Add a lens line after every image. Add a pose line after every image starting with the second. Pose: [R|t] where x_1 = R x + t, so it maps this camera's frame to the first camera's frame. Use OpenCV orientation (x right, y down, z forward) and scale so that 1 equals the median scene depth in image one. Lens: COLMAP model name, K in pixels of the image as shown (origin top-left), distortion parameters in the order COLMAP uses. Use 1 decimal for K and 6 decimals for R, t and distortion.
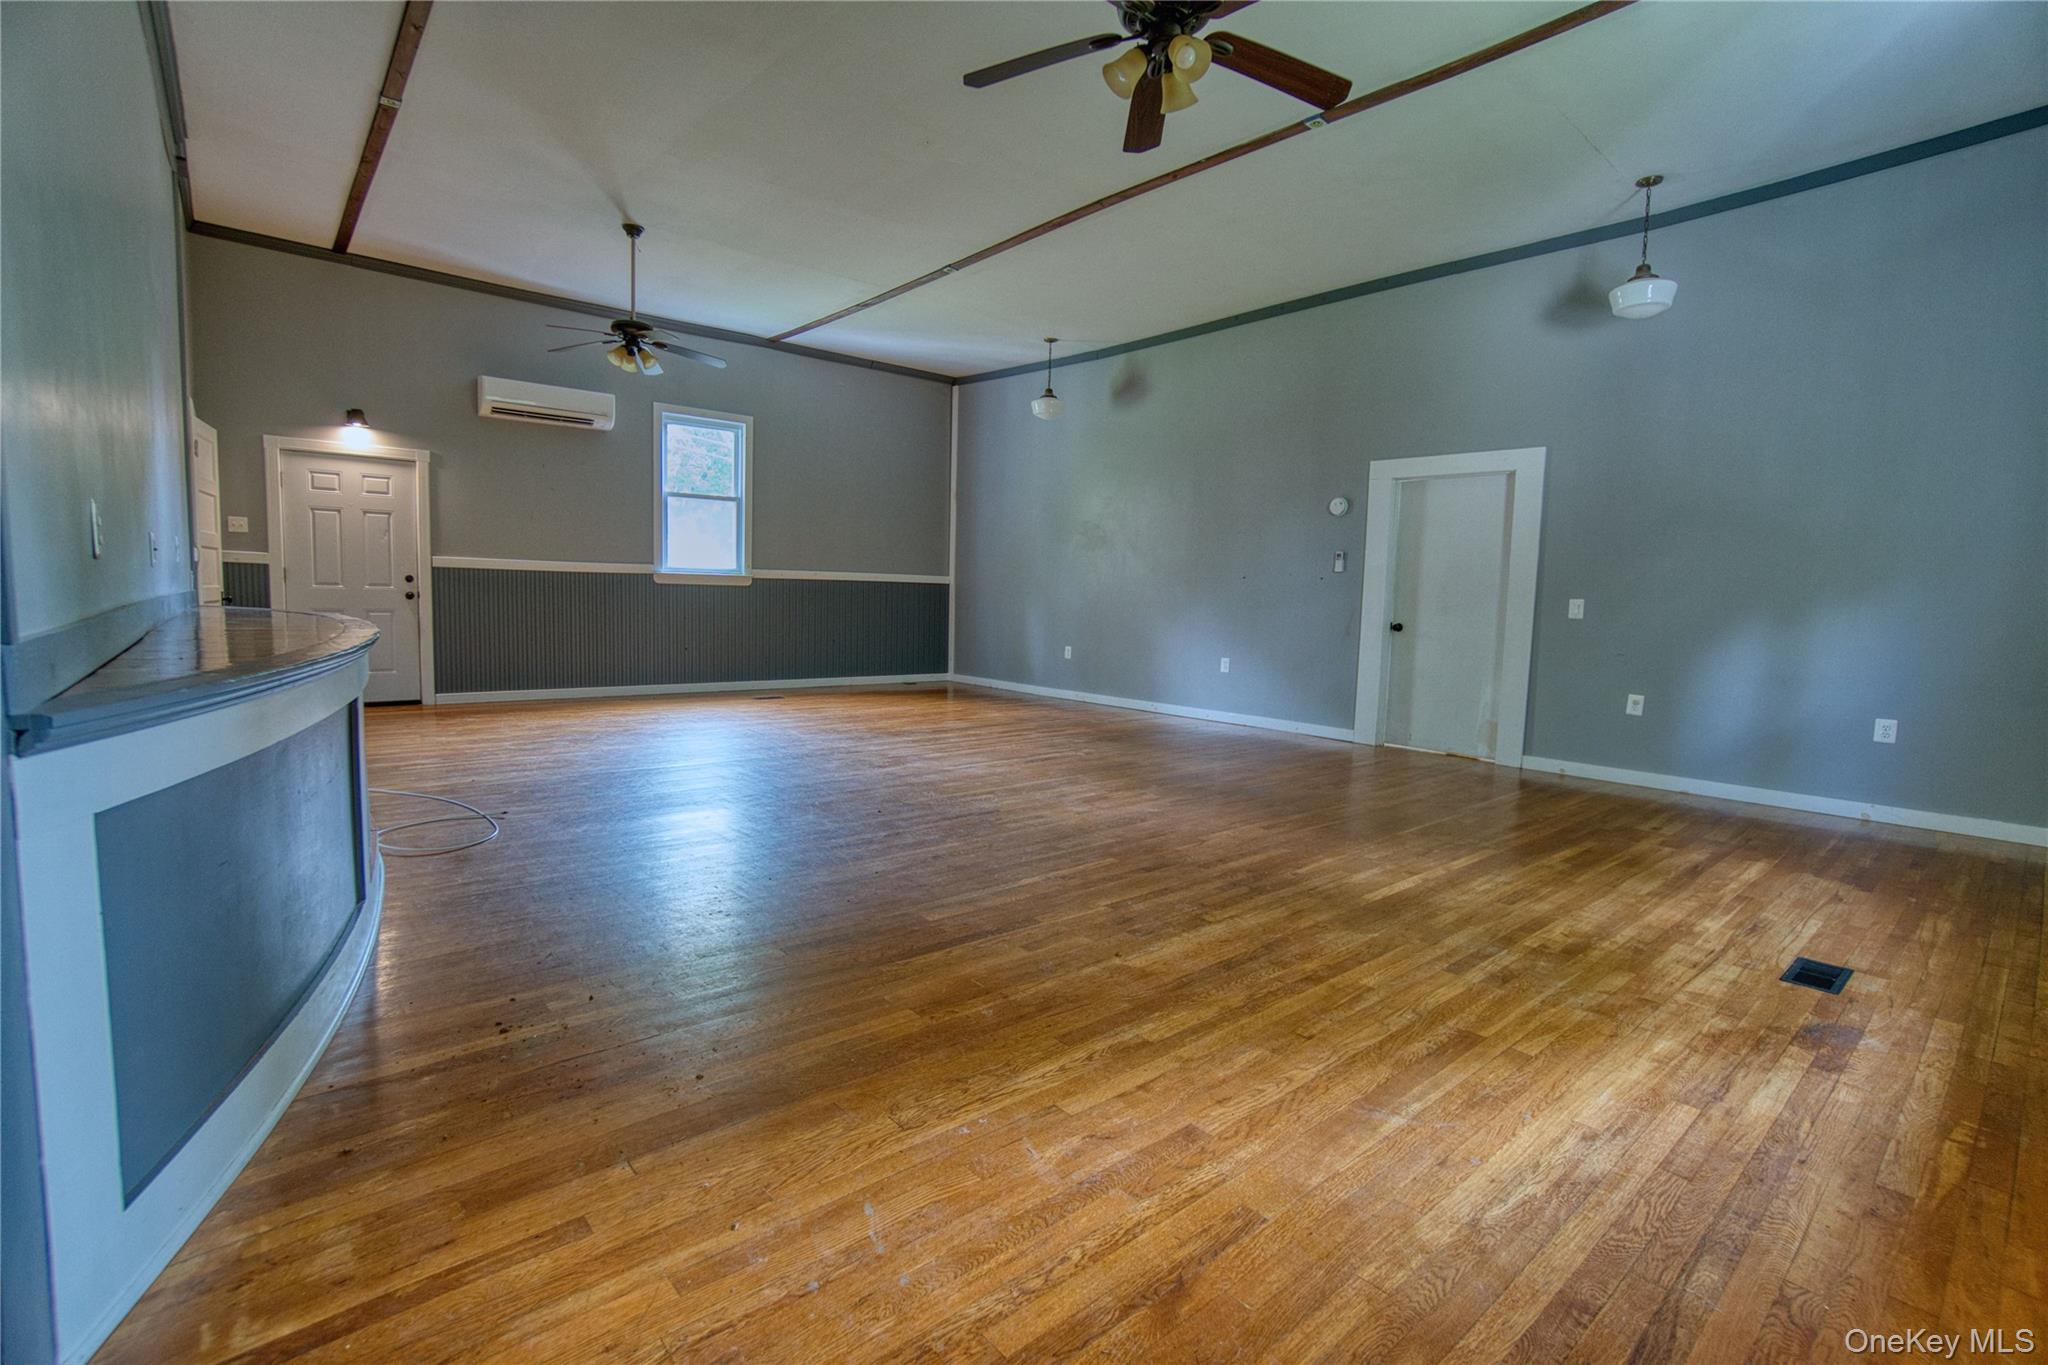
lens RADIAL K [[930.2, 0, 1021.7], [0, 930.2, 667.4], [0, 0, 1]] dist [-0.045113, 0.012117]
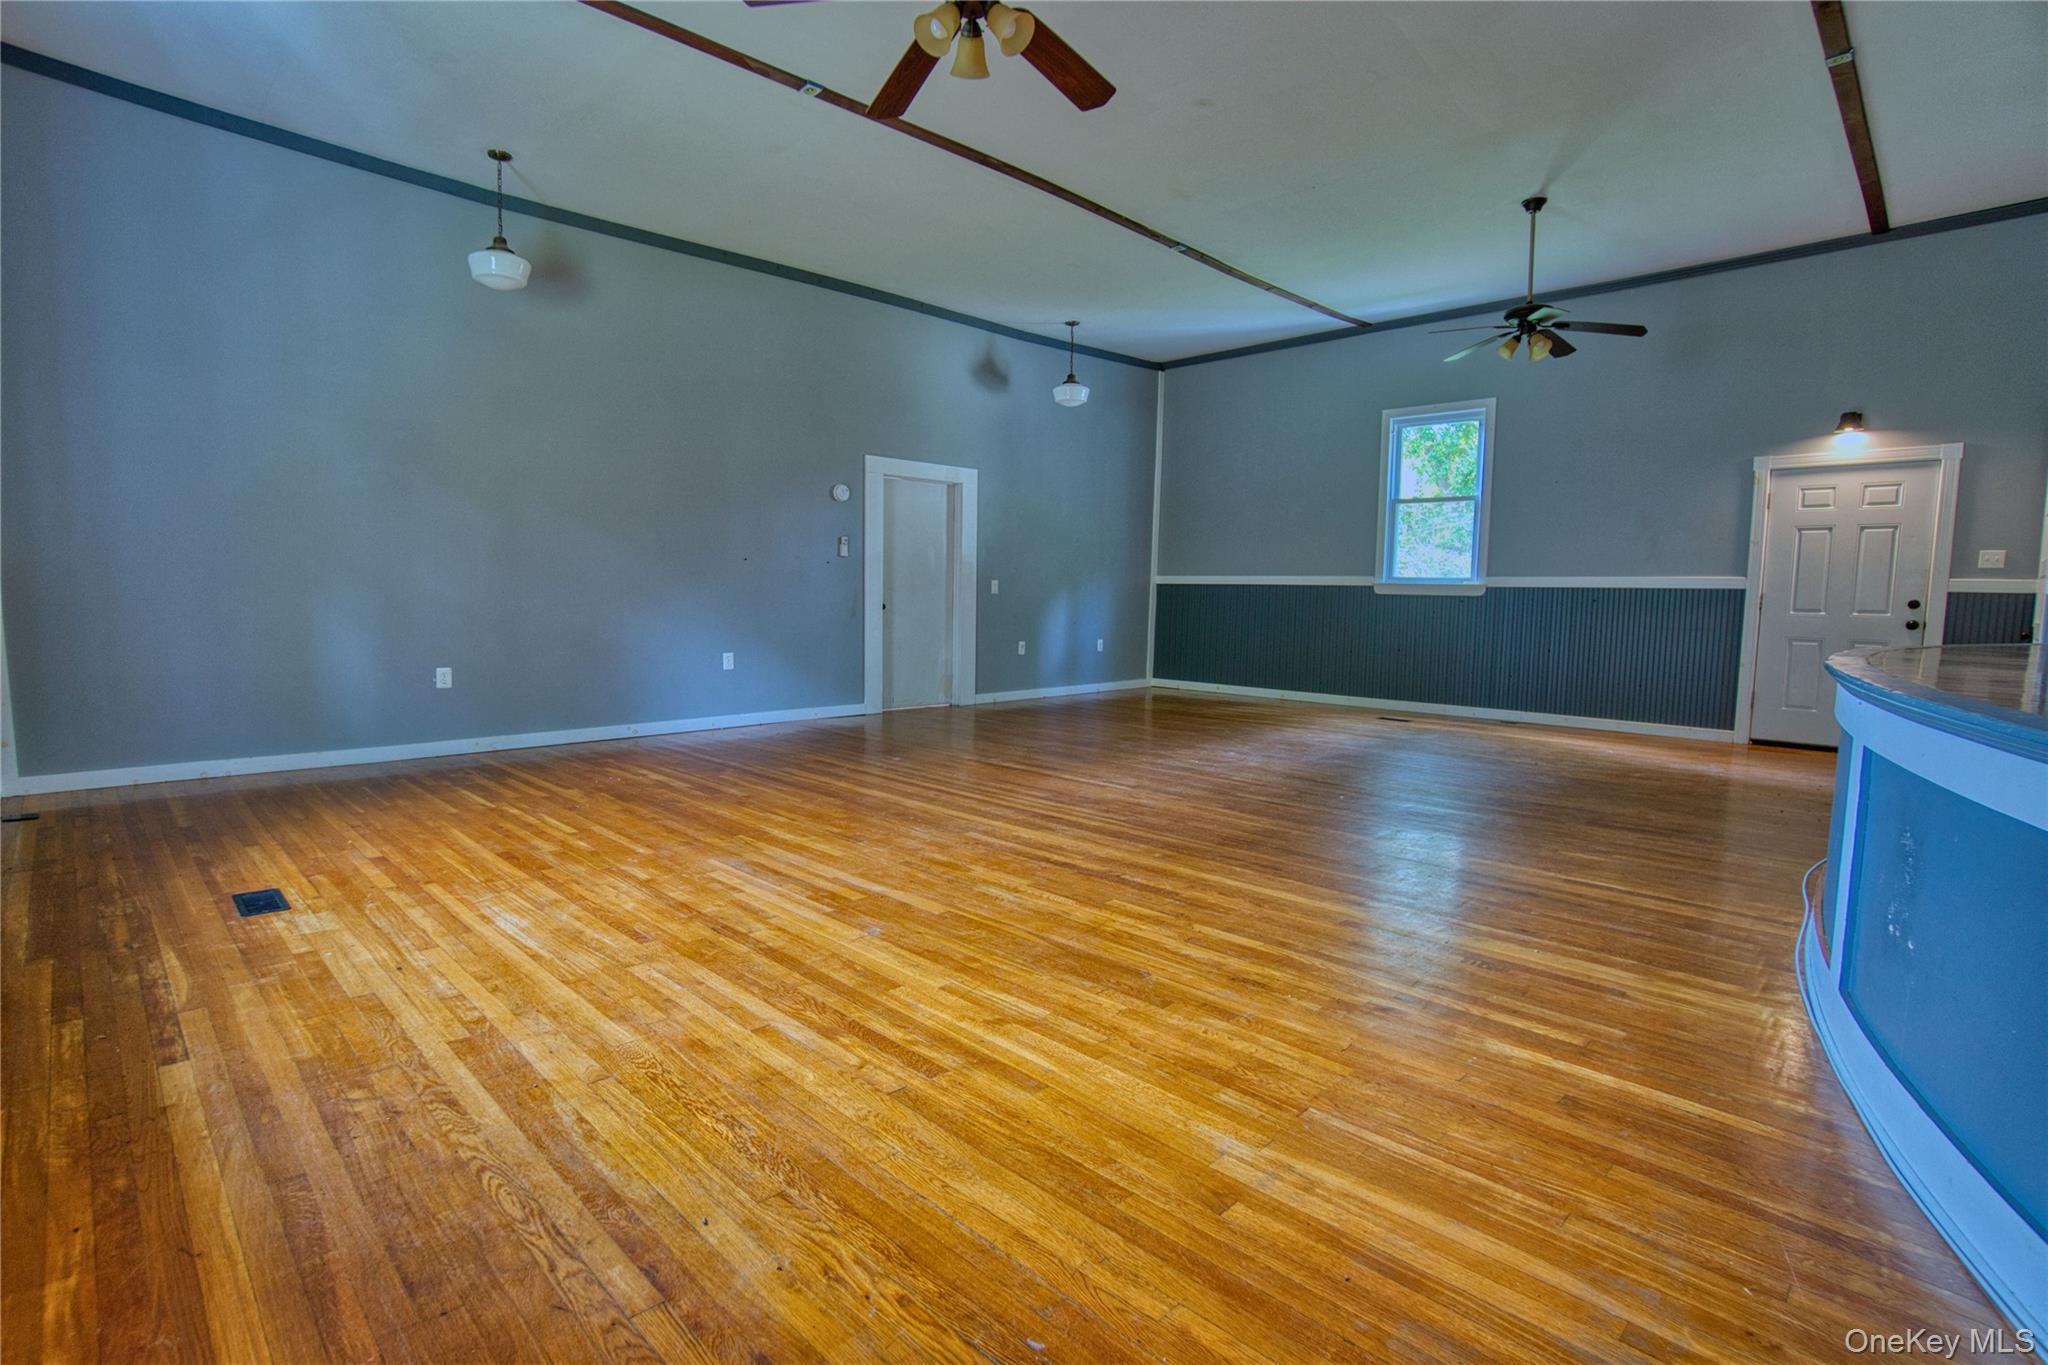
lens RADIAL K [[986.8, 0, 974.3], [0, 986.8, 677.8], [0, 0, 1]] dist [-0.029852, 0.005037]
pose [[-0.044267, -0.119775, 0.991814, -0.991110], [0.064483, 0.990374, 0.122479, -0.119423], [-0.996937, 0.069377, -0.036117, 1.143695]]
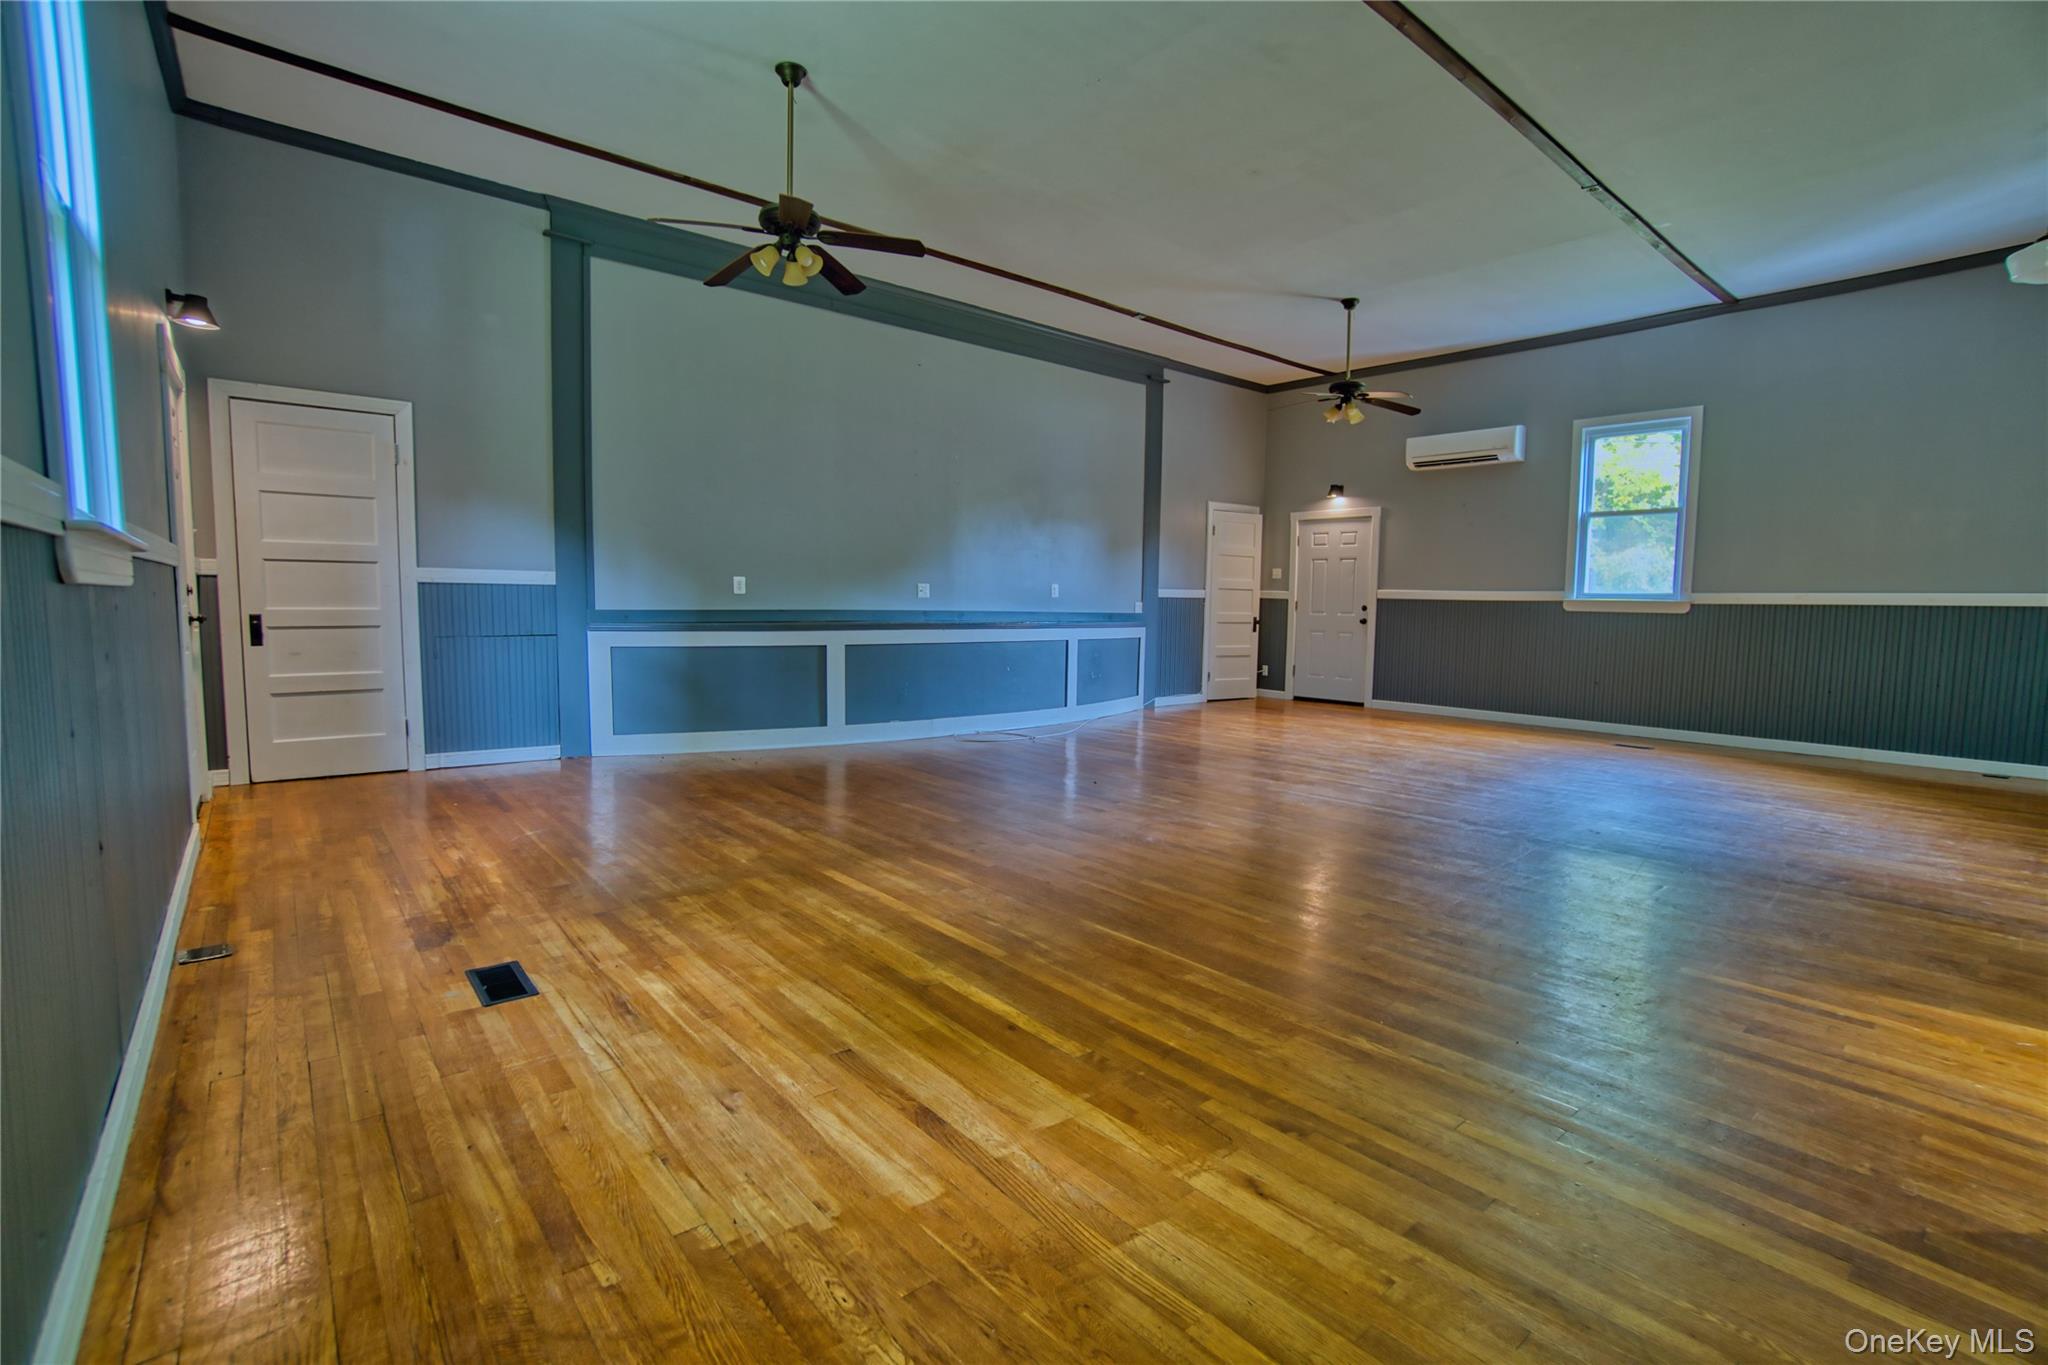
lens RADIAL K [[930.2, 0, 1031.6], [0, 930.2, 687.2], [0, 0, 1]] dist [-0.045113, 0.012117]
pose [[-0.006380, 0.064939, -0.997869, 0.845982], [-0.097927, 0.993052, 0.065252, -0.033568], [0.995173, 0.098134, 0.000024, 0.713870]]
